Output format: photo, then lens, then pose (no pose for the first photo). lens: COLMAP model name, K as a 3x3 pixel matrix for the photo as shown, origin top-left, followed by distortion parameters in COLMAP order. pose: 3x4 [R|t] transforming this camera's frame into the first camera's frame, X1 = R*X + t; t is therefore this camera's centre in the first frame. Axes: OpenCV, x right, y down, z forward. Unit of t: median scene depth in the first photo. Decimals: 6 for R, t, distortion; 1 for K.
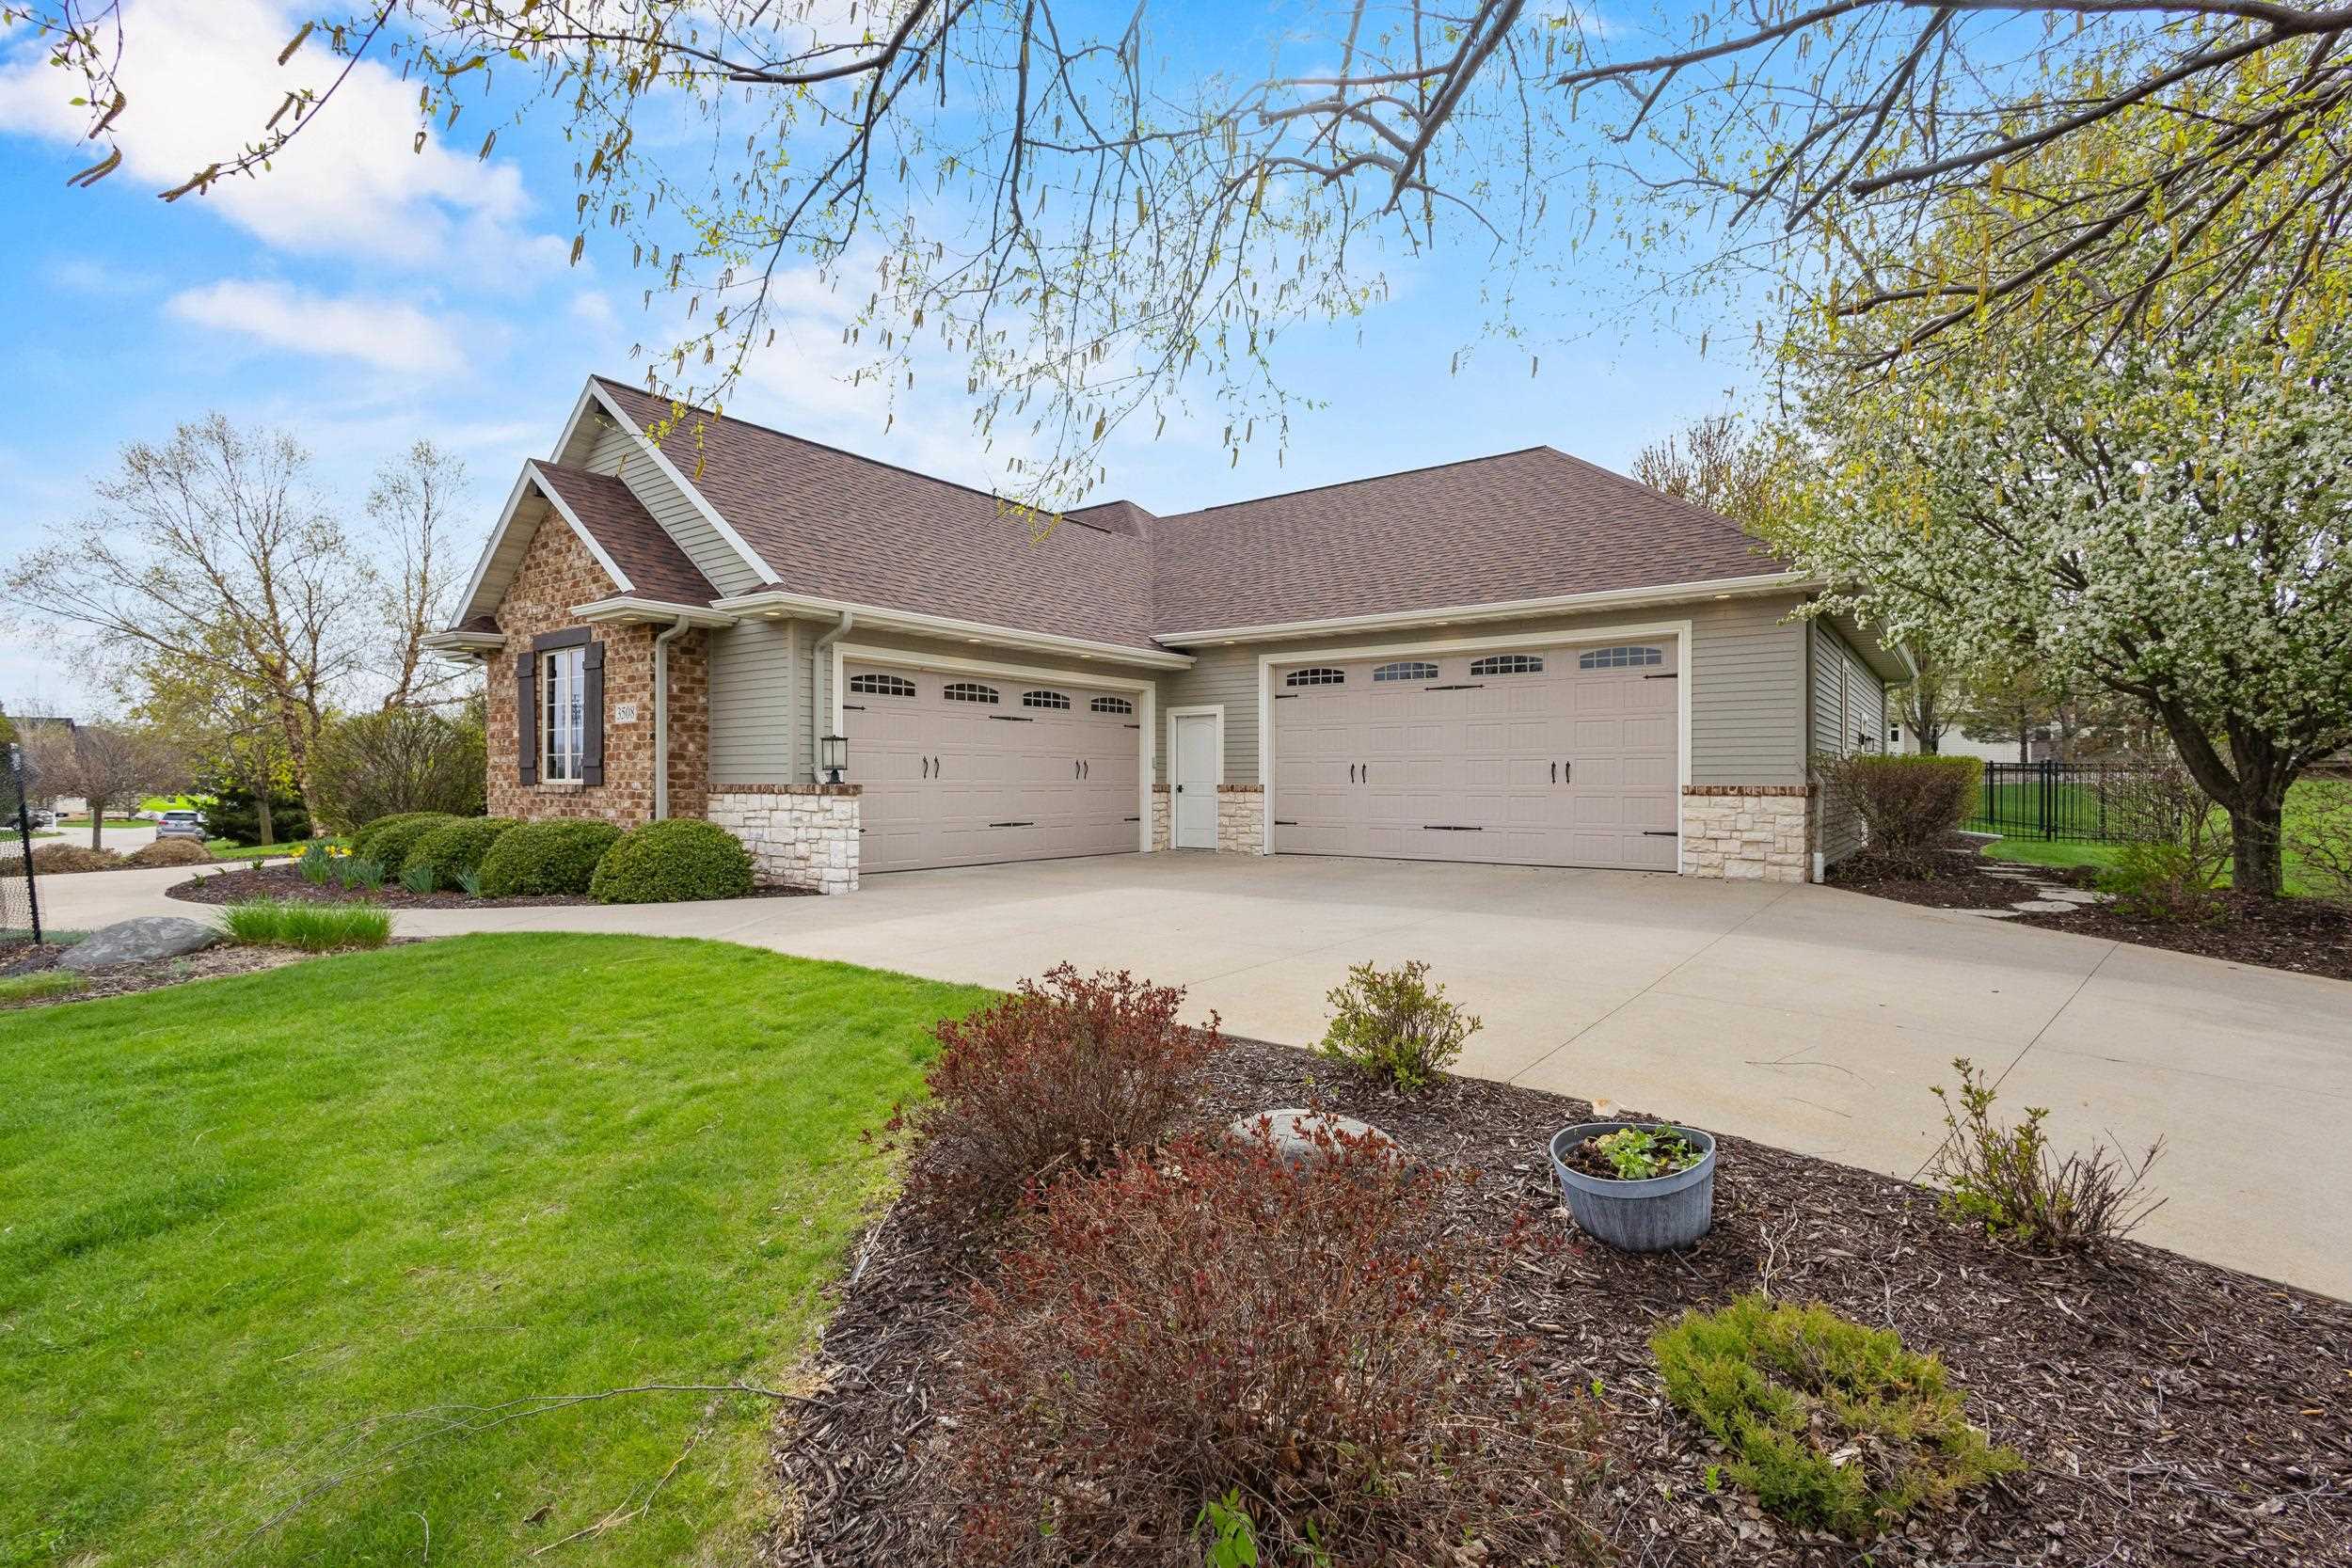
lens RADIAL K [[1082.5, 0, 1175.7], [0, 1082.5, 781.8], [0, 0, 1]] dist [0.009595, -0.004617]
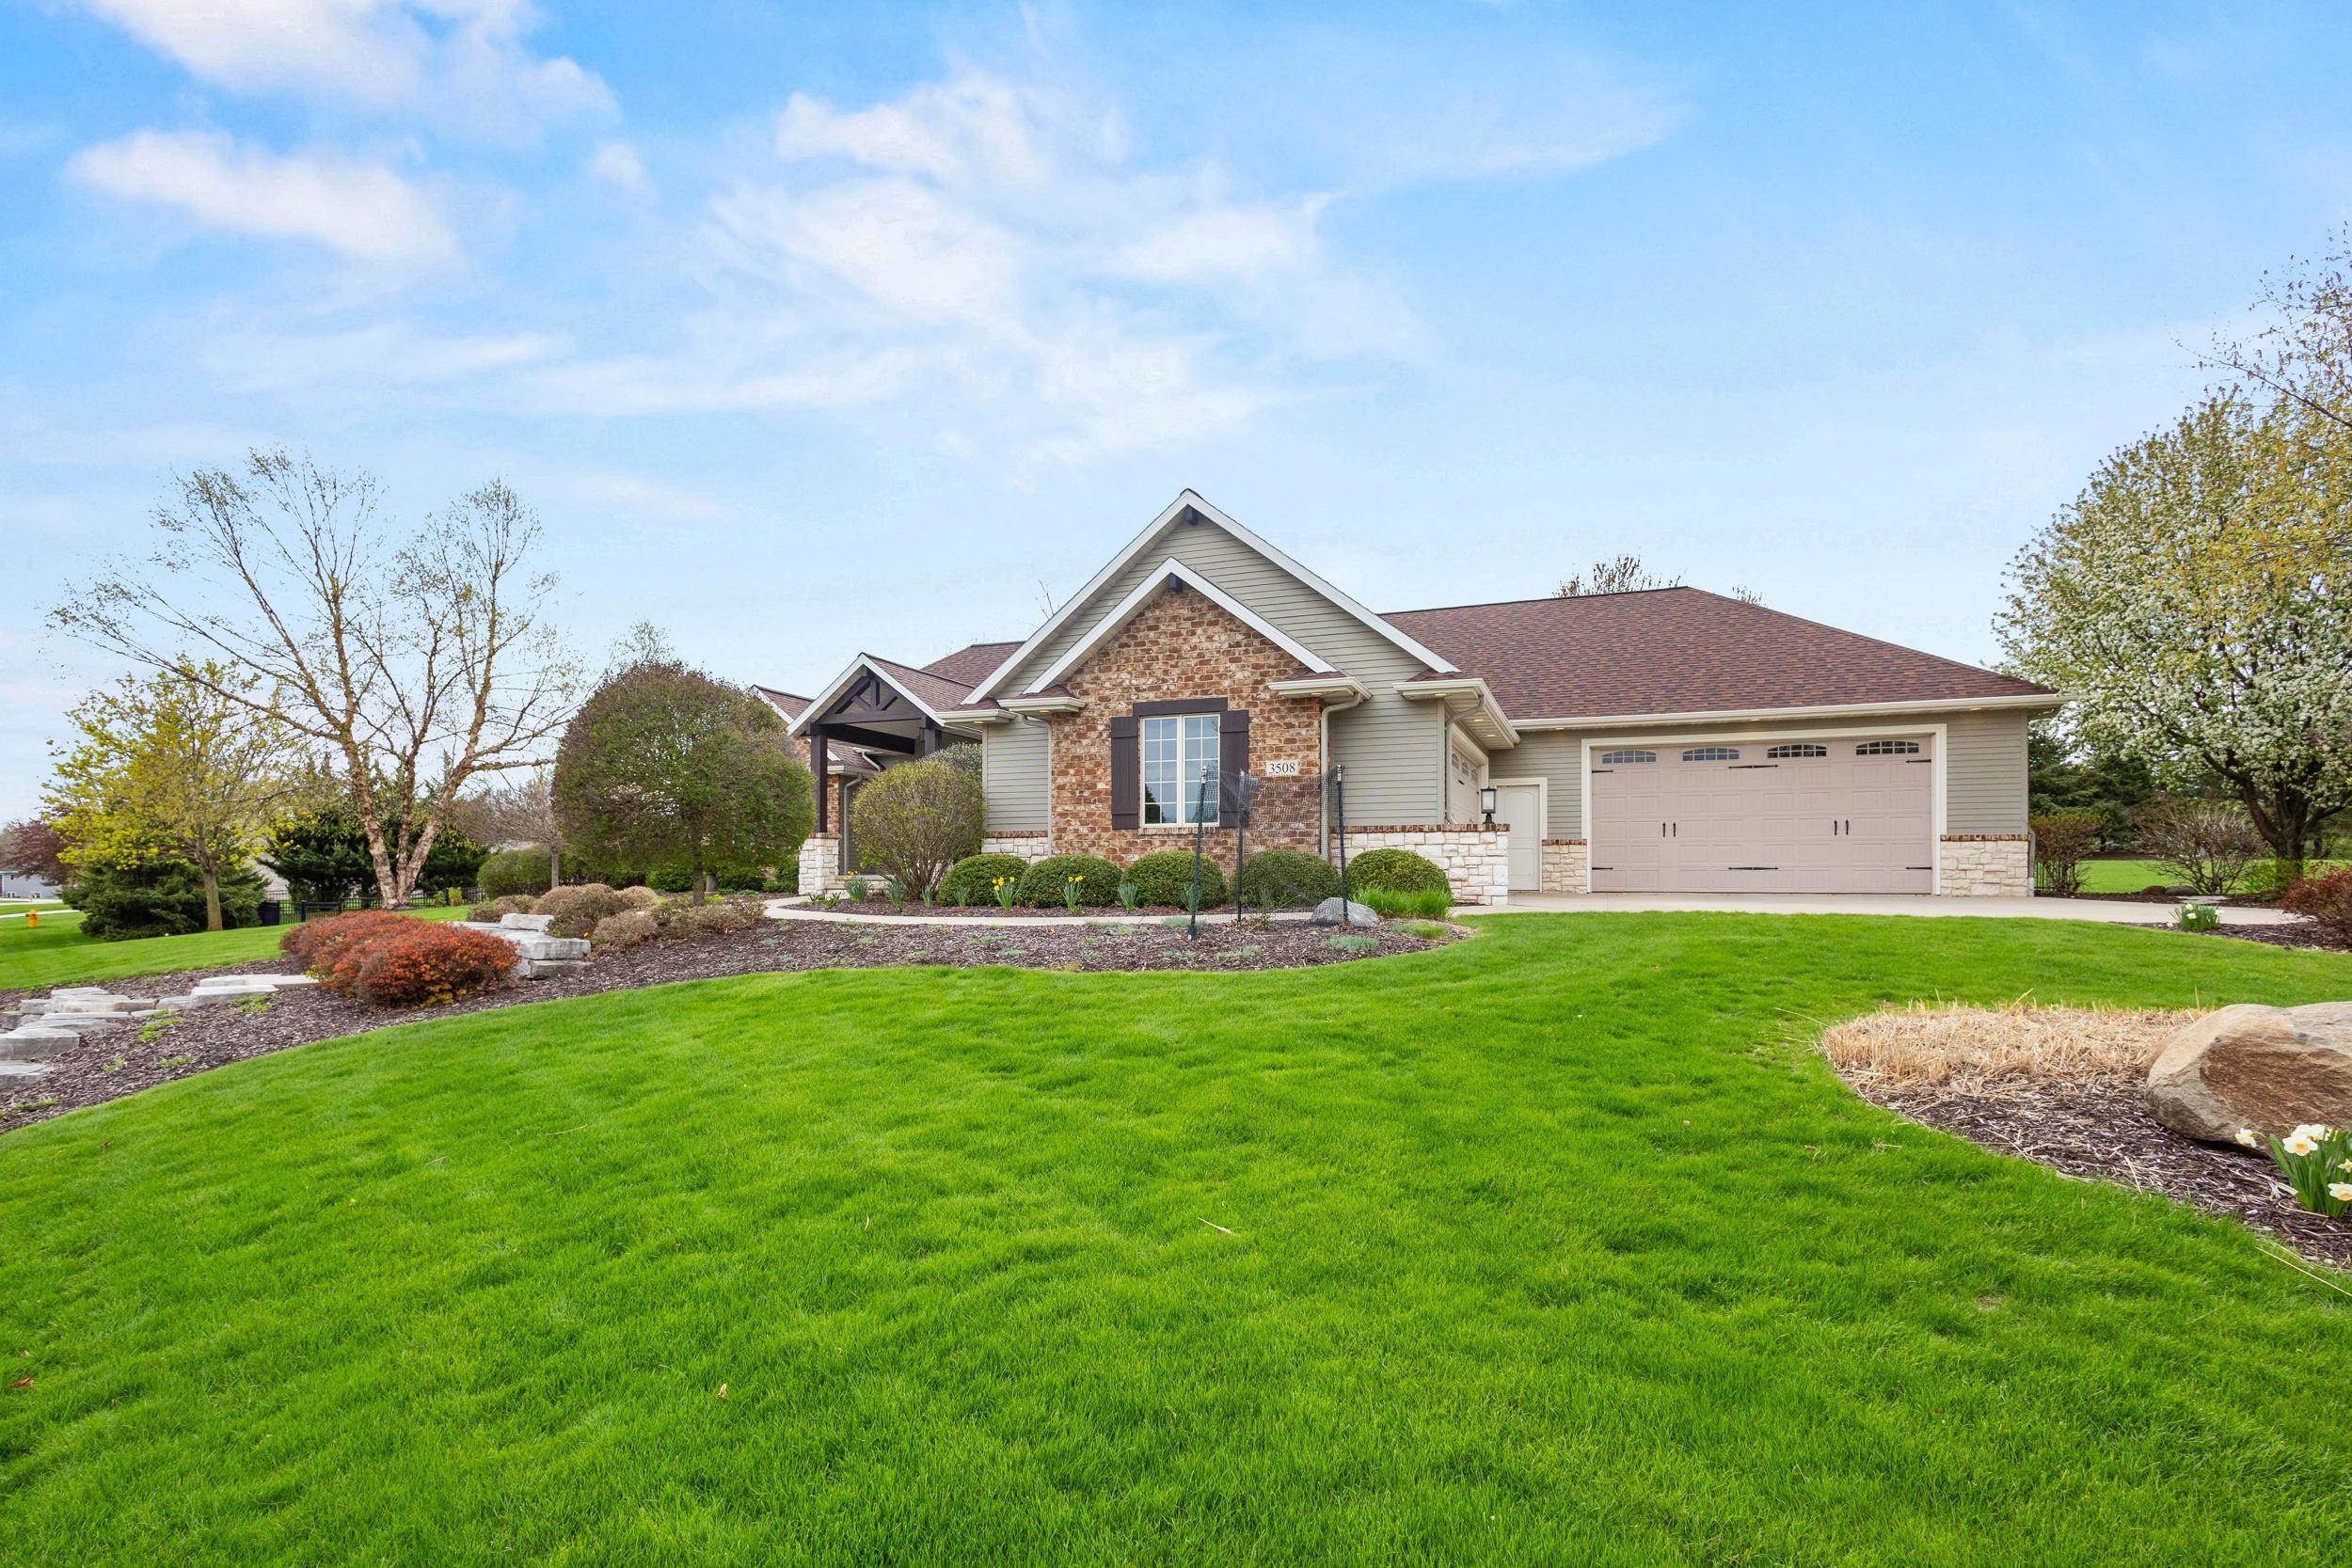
lens RADIAL K [[1082.5, 0, 1222.1], [0, 1082.5, 863.3], [0, 0, 1]] dist [0.009595, -0.004617]
pose [[0.966159, 0.002295, 0.257938, -0.844699], [0.000031, 0.999959, -0.009015, 0.054337], [-0.257948, 0.008718, 0.966119, -0.178075]]
